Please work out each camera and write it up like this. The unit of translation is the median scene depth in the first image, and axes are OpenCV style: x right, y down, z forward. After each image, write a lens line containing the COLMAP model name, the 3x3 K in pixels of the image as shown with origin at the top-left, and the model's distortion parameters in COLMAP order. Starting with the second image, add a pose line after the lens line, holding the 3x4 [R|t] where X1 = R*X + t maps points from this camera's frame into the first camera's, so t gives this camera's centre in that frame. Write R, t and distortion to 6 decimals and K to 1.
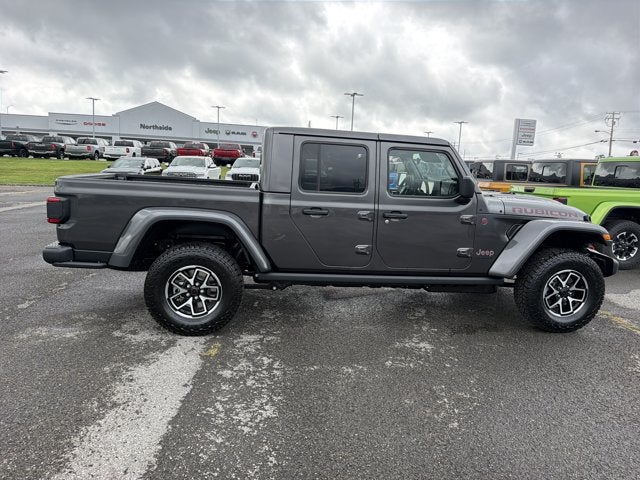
lens RADIAL K [[451.0, 0, 322.3], [0, 451.0, 240.9], [0, 0, 1]] dist [0.035743, -0.046897]
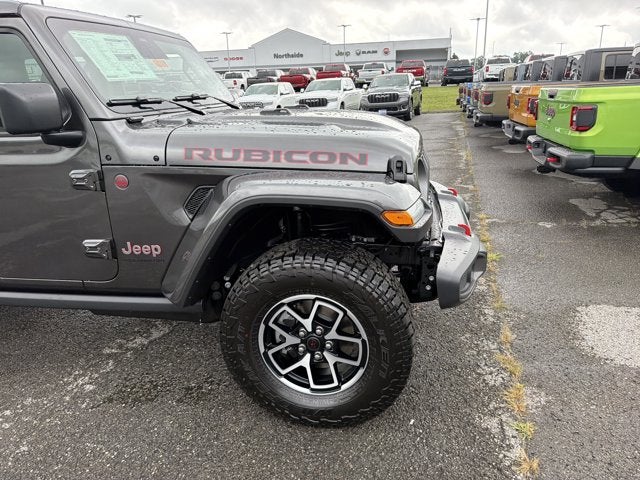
lens RADIAL K [[451.0, 0, 322.3], [0, 451.0, 240.9], [0, 0, 1]] dist [0.035743, -0.046897]
pose [[0.948245, 0.023045, -0.316703, 0.391688], [0.028381, 0.987220, 0.156813, -0.028673], [0.316269, -0.157685, 0.935473, 0.356545]]
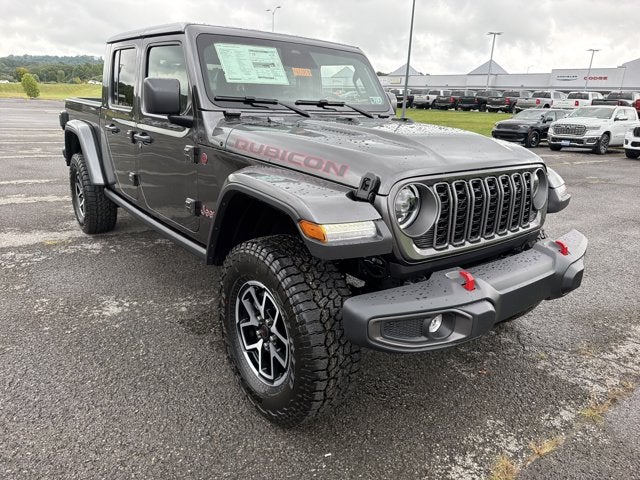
lens RADIAL K [[451.0, 0, 322.3], [0, 451.0, 240.9], [0, 0, 1]] dist [0.035743, -0.046897]
pose [[0.515611, 0.229931, -0.825395, 0.534552], [-0.159171, 0.972257, 0.171411, -0.036434], [0.841908, 0.042997, 0.537905, 0.462872]]
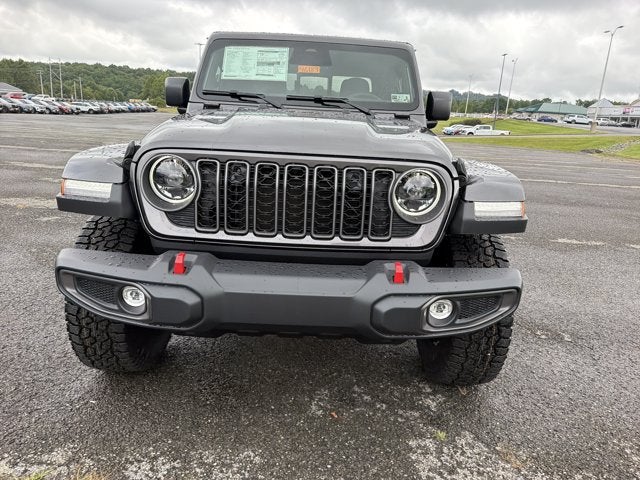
lens RADIAL K [[449.2, 0, 325.5], [0, 449.2, 237.0], [0, 0, 1]] dist [0.034209, -0.044581]
pose [[-0.116568, 0.209986, -0.970731, 0.579791], [-0.224167, 0.946610, 0.231687, -0.064333], [0.967554, 0.244613, -0.063272, 0.726622]]
